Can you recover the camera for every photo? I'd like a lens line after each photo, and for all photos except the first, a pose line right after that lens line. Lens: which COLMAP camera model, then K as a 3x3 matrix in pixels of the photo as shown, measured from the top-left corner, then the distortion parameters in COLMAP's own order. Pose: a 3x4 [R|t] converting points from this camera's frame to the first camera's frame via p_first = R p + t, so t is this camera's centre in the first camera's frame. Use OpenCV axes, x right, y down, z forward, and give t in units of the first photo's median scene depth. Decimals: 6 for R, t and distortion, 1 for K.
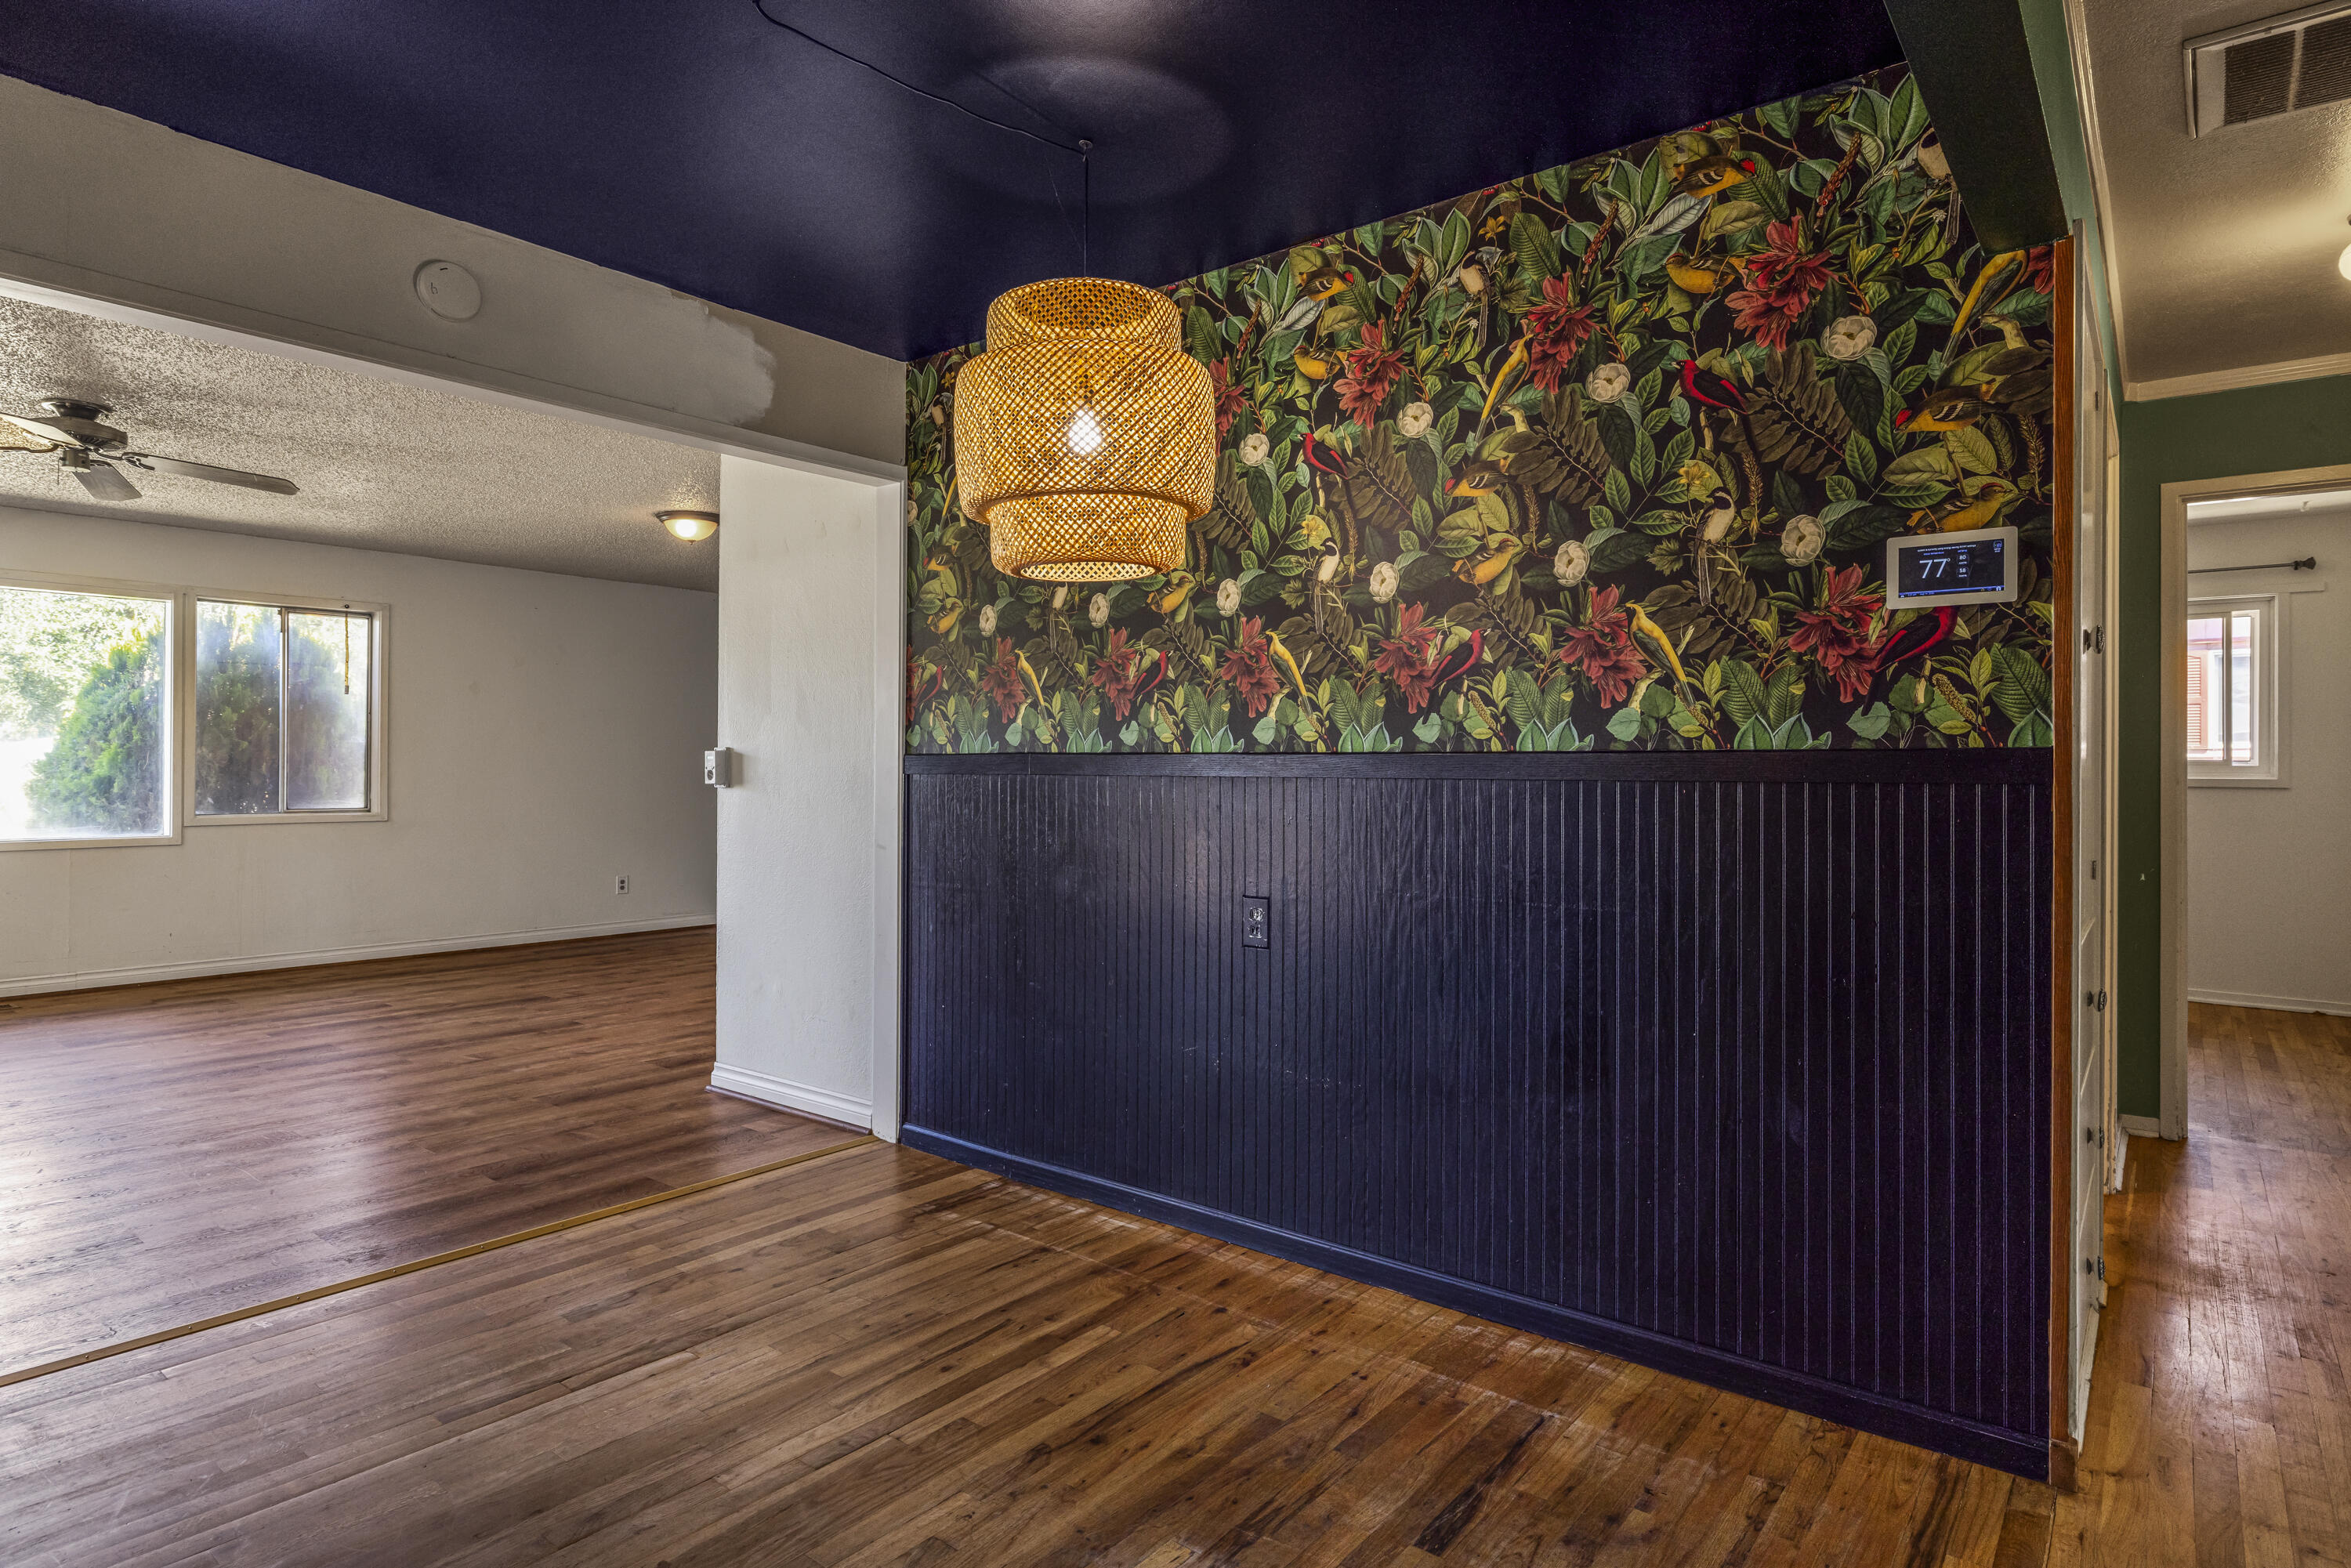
lens RADIAL K [[1310.9, 0, 1091.4], [0, 1310.9, 744.4], [0, 0, 1]] dist [0.040872, -0.045759]
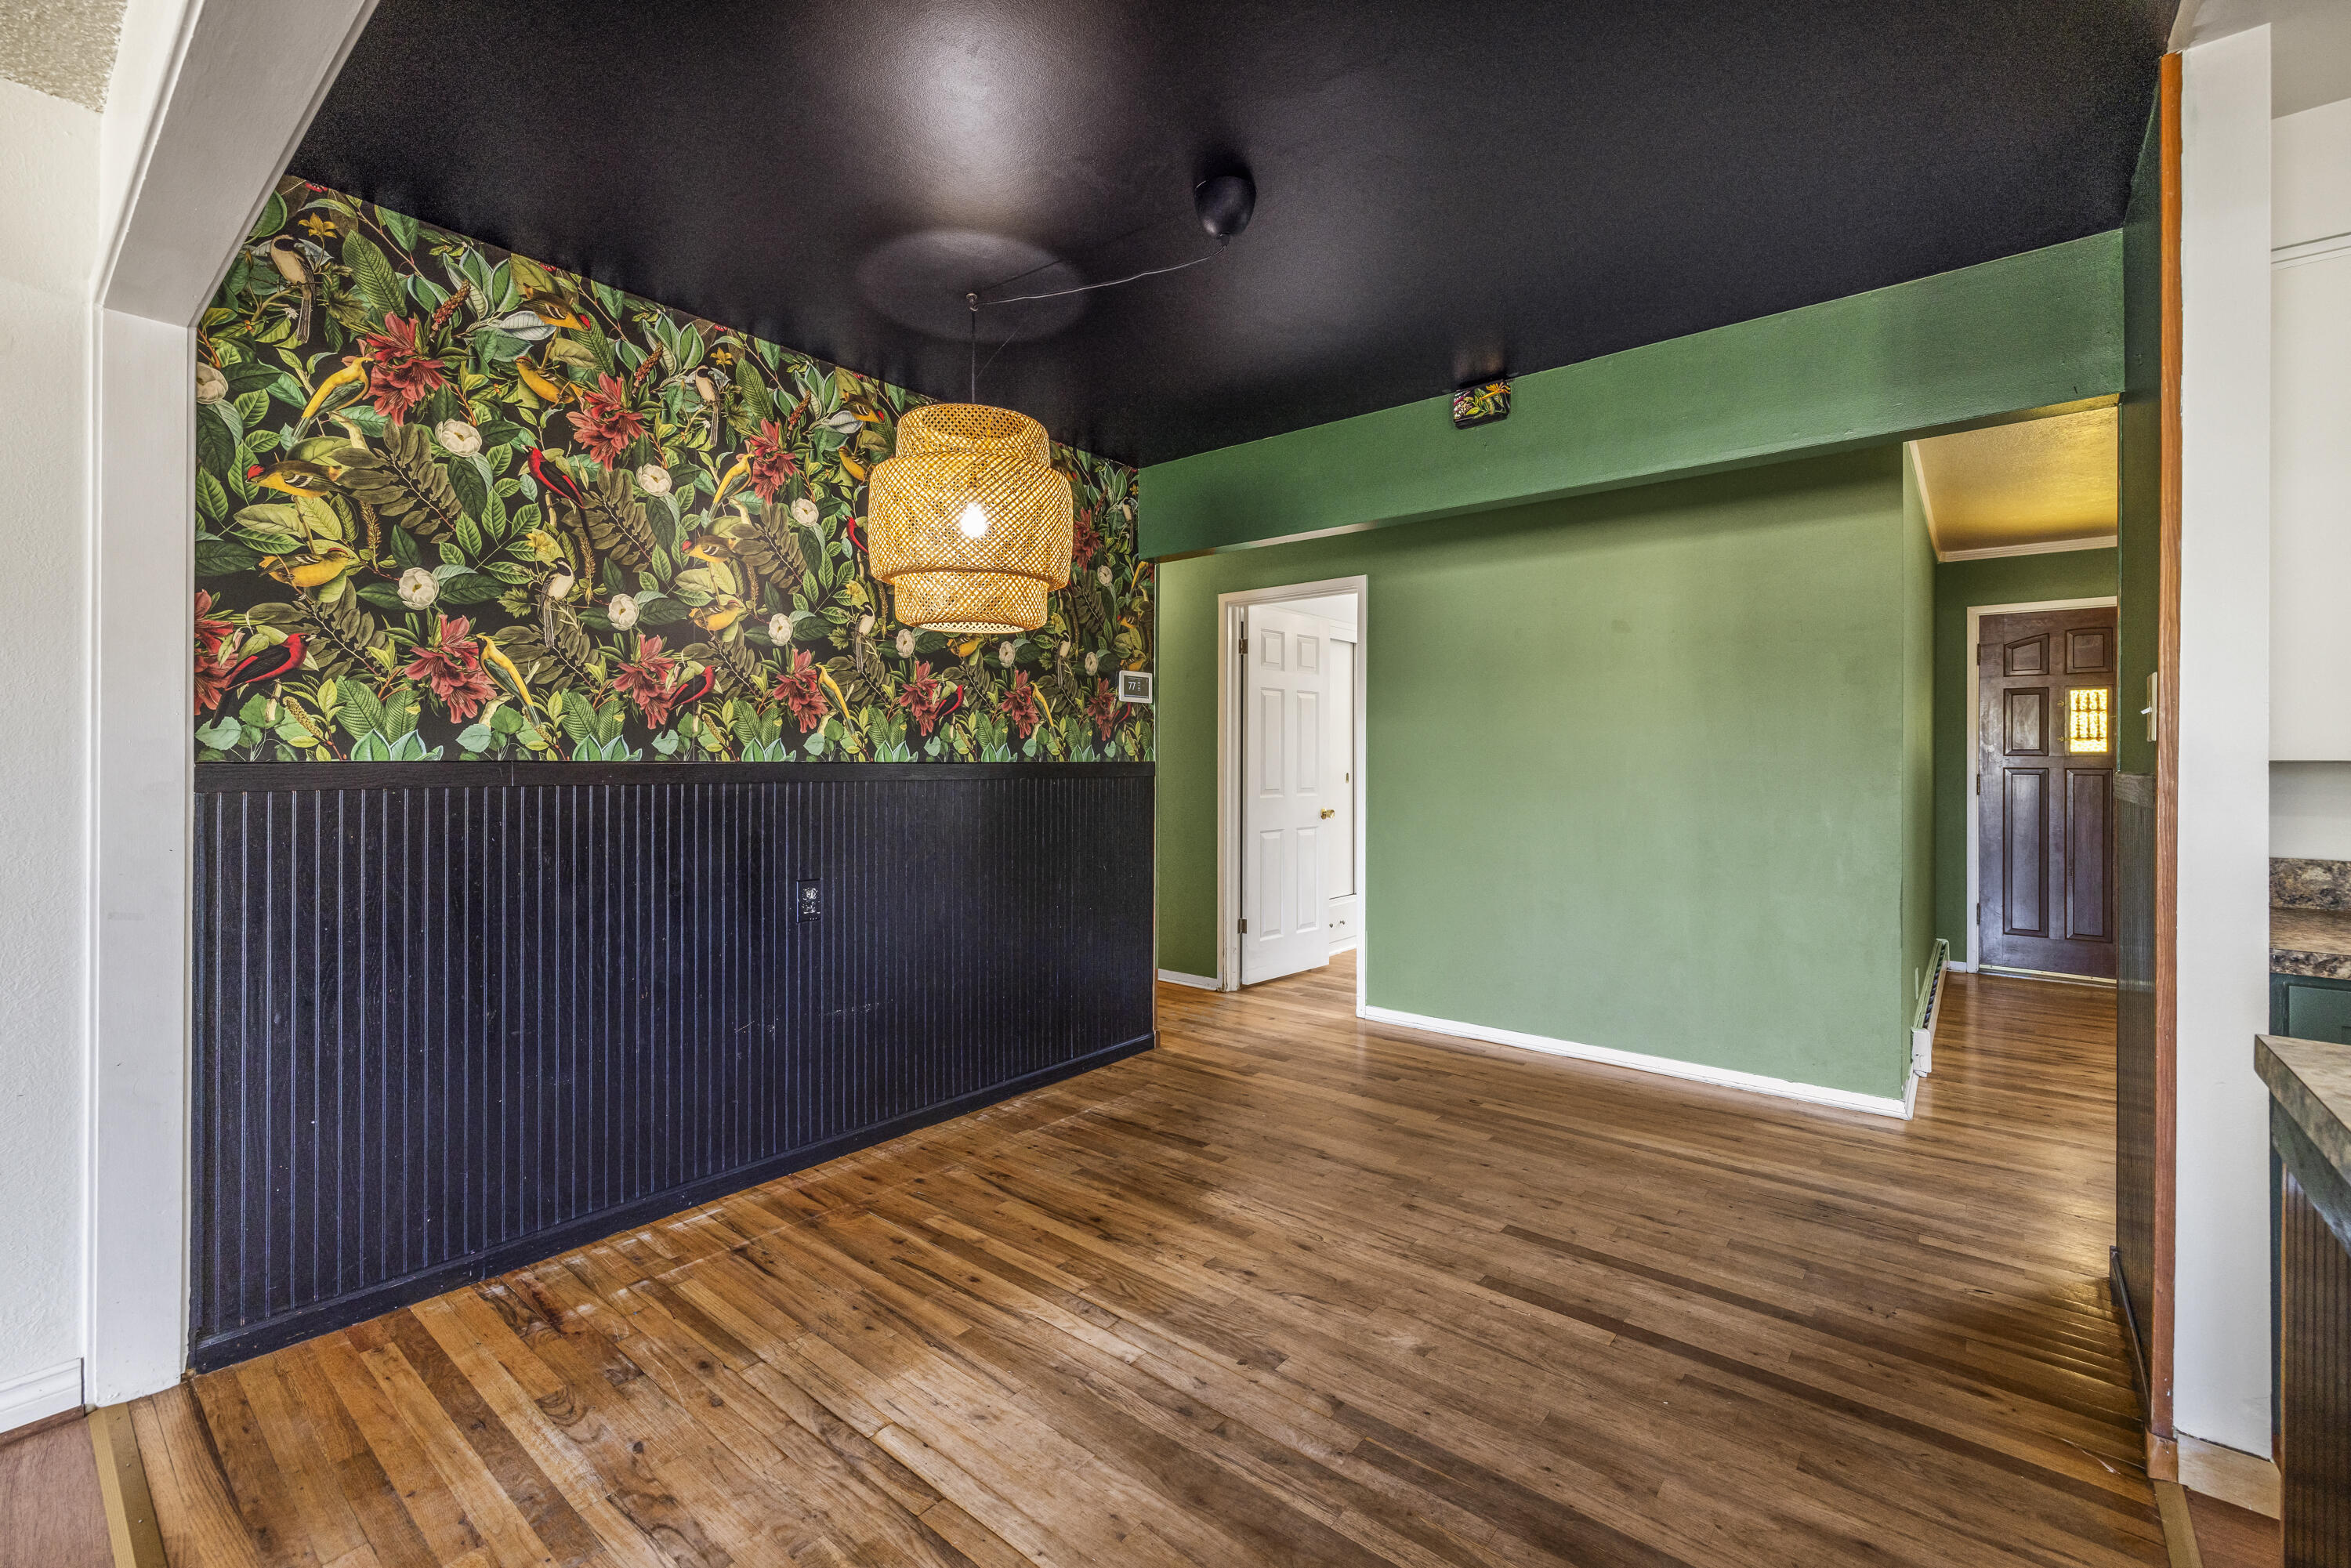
lens RADIAL K [[981.2, 0, 1158.5], [0, 981.2, 772.6], [0, 0, 1]] dist [0.004837, 0.000612]
pose [[-0.016917, -0.006684, 0.999835, -0.634655], [-0.008175, 0.999945, 0.006546, 0.005970], [-0.999823, -0.008063, -0.016970, 0.552176]]
